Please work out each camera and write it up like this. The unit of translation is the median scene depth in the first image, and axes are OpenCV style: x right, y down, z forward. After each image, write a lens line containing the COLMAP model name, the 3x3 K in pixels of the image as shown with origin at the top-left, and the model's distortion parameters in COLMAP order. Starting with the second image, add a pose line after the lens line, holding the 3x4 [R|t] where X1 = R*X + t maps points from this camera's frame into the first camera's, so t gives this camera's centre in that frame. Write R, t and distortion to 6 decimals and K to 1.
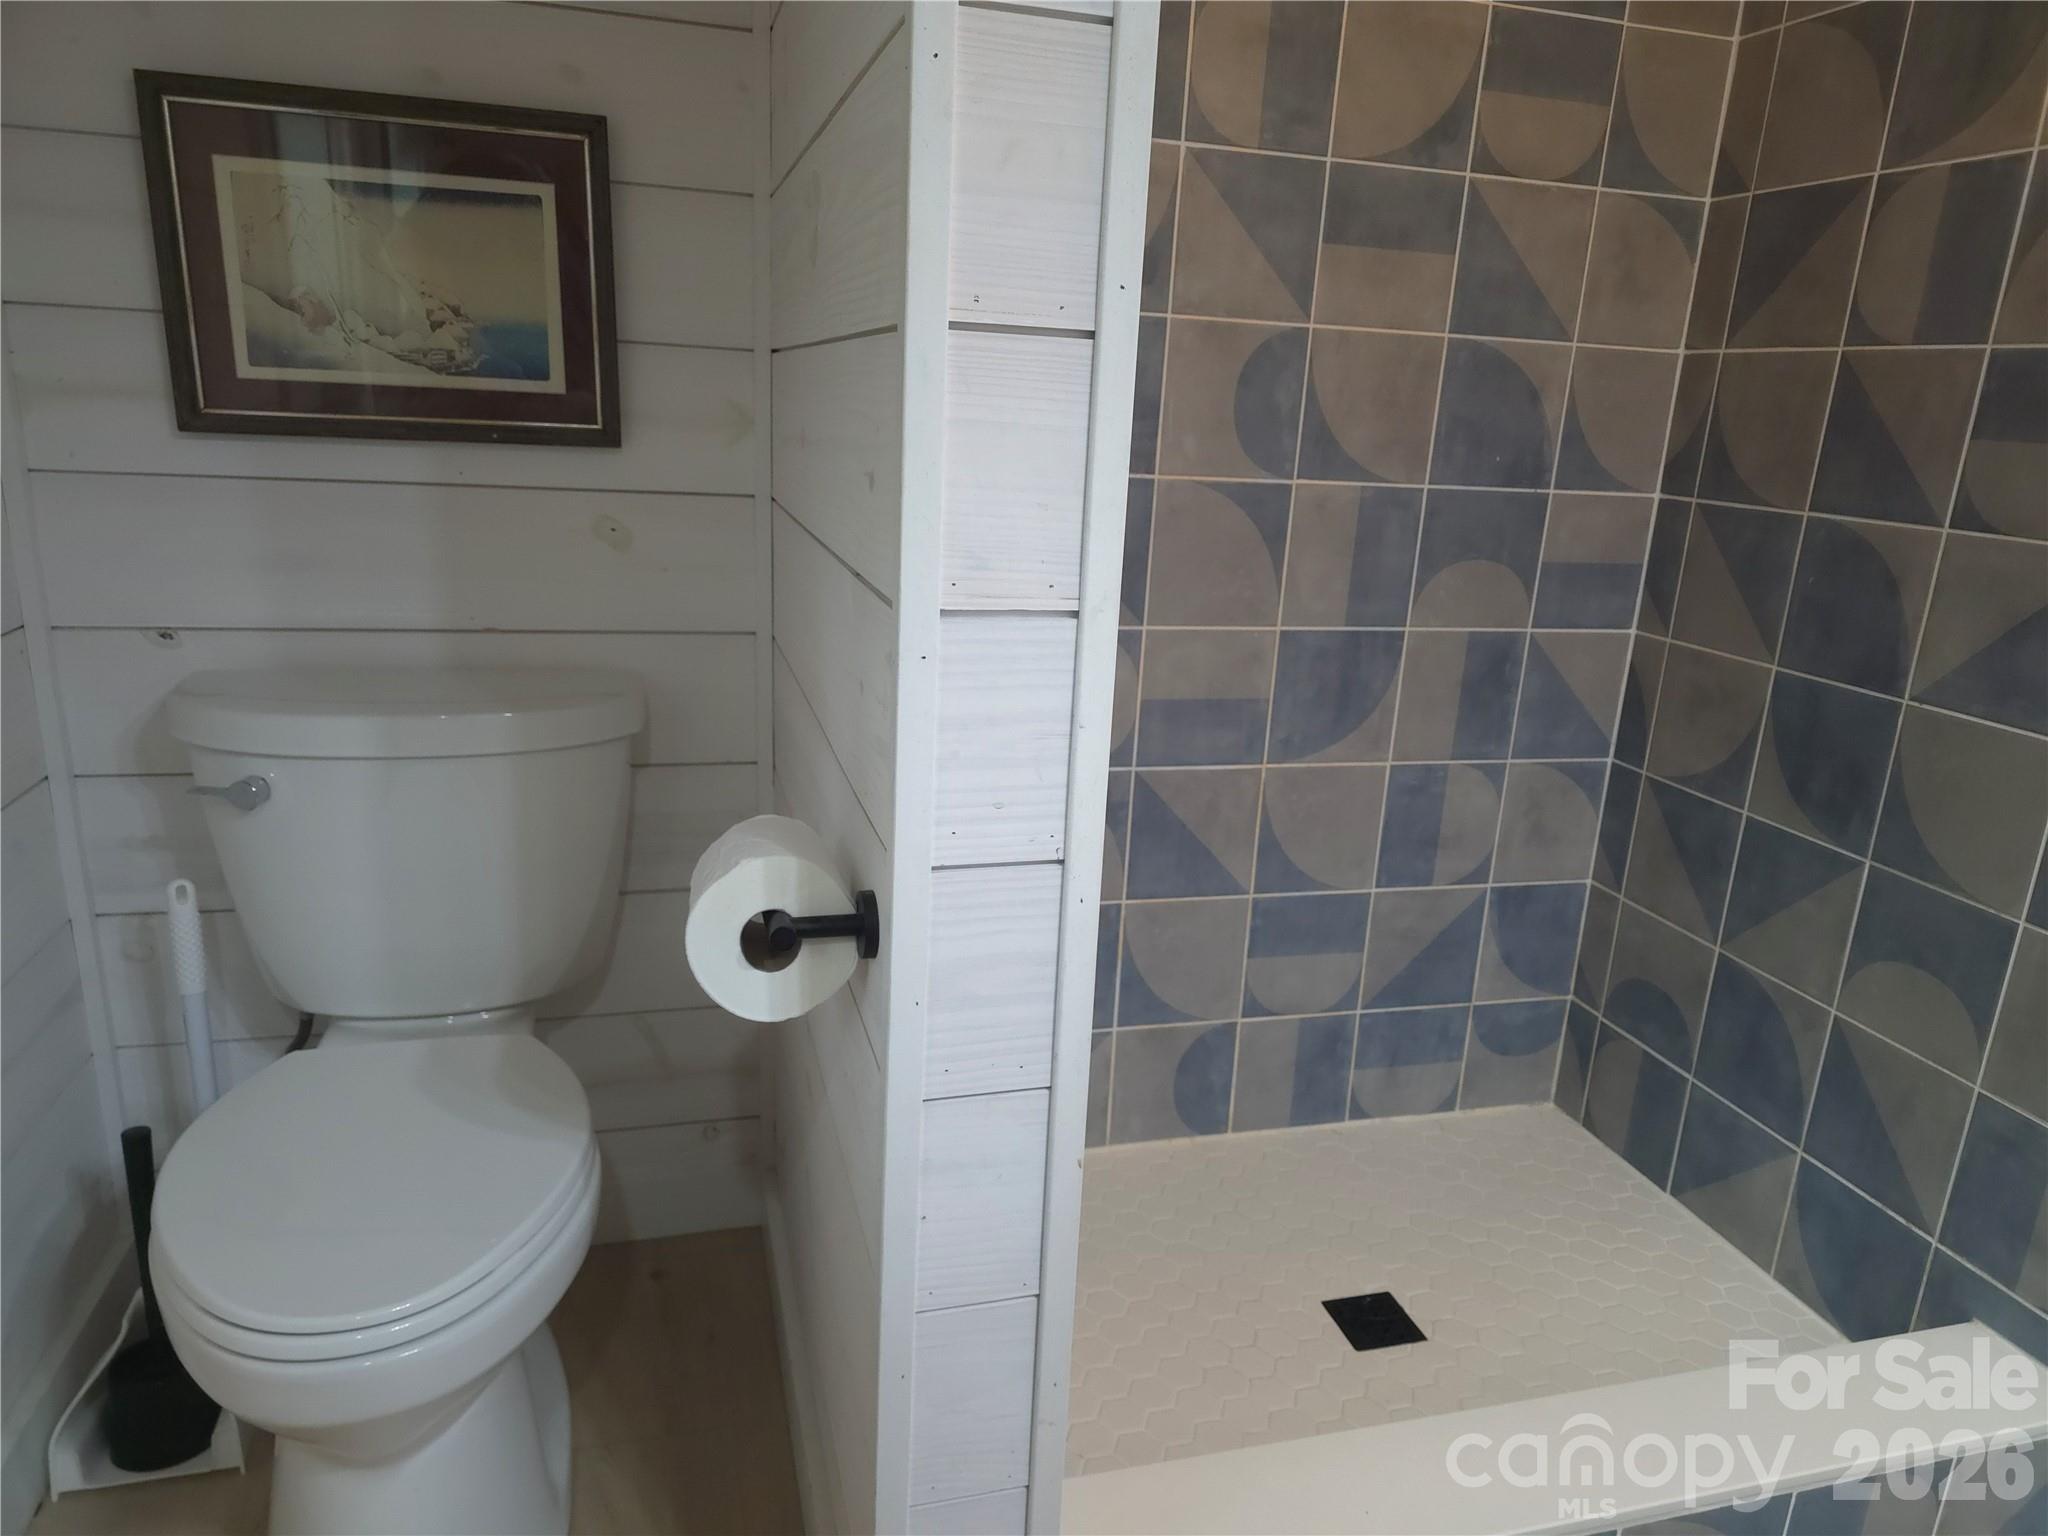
lens RADIAL K [[1356.6, 0, 1066.5], [0, 1356.6, 766.3], [0, 0, 1]] dist [0.039220, -0.043341]
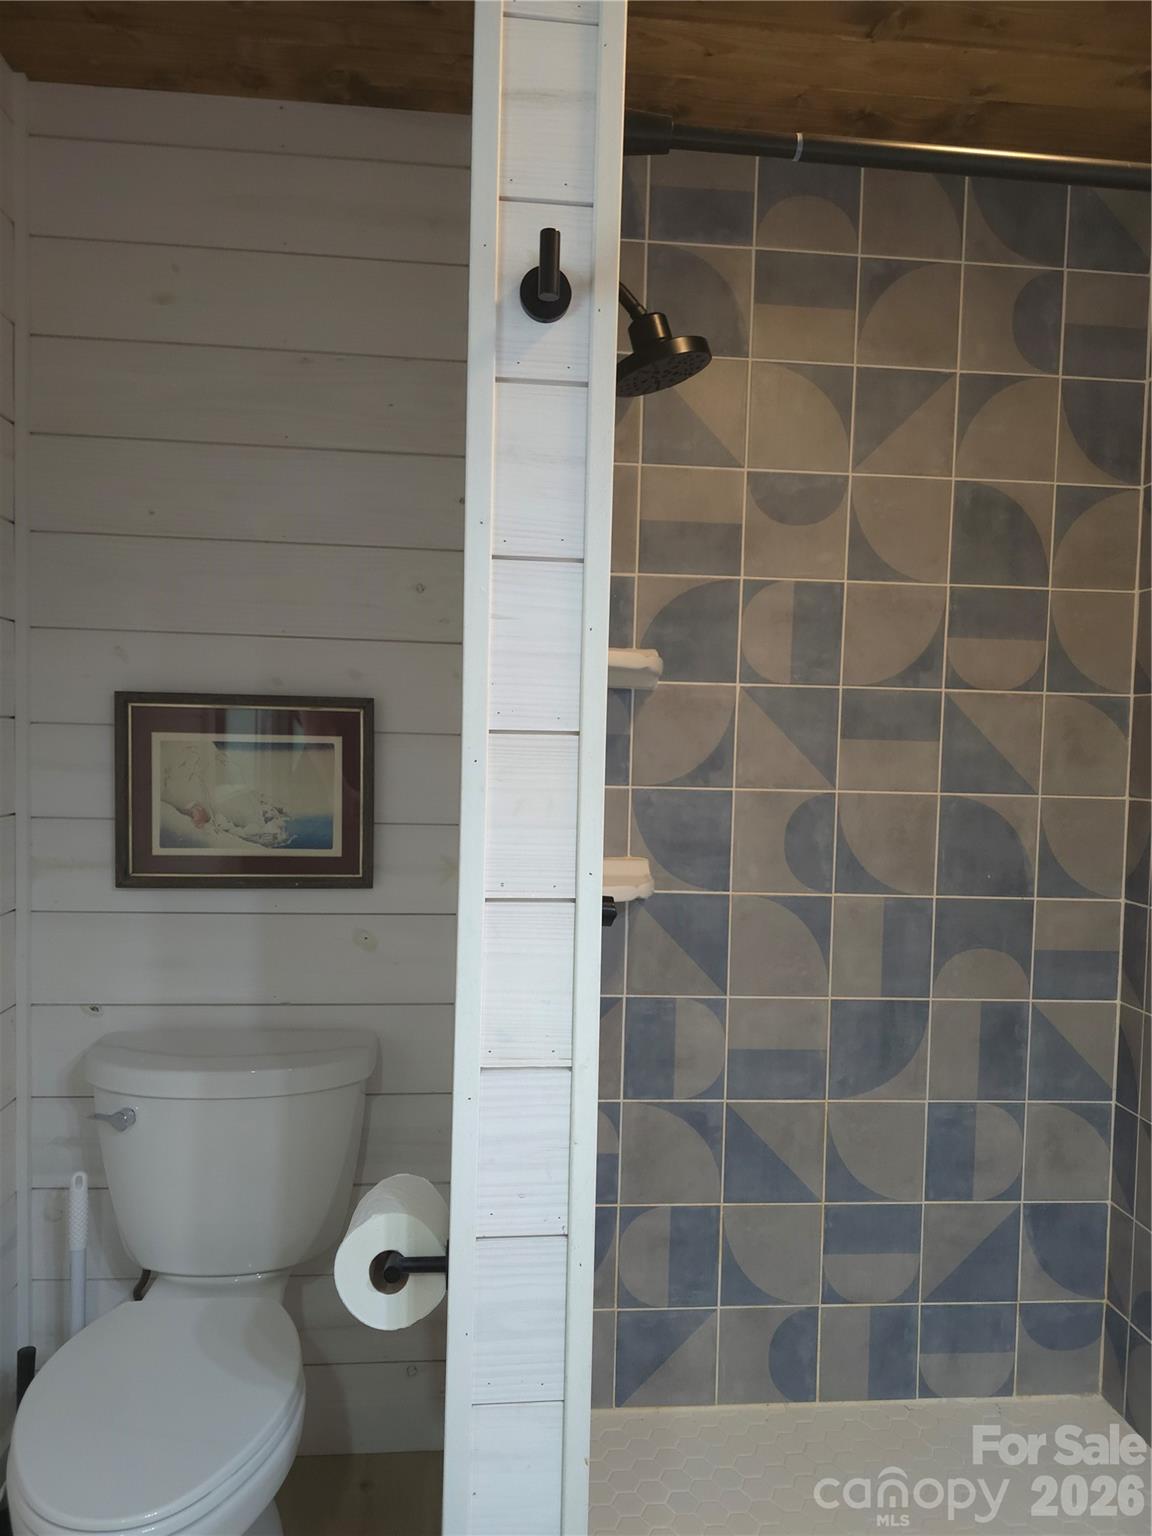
lens RADIAL K [[1017.5, 0, 586.1], [0, 1017.5, 769.2], [0, 0, 1]] dist [0.039220, -0.043341]
pose [[0.982107, -0.020269, -0.187228, 0.132611], [-0.025123, 0.971204, -0.236923, -0.089438], [0.186639, 0.237388, 0.953317, -0.104825]]
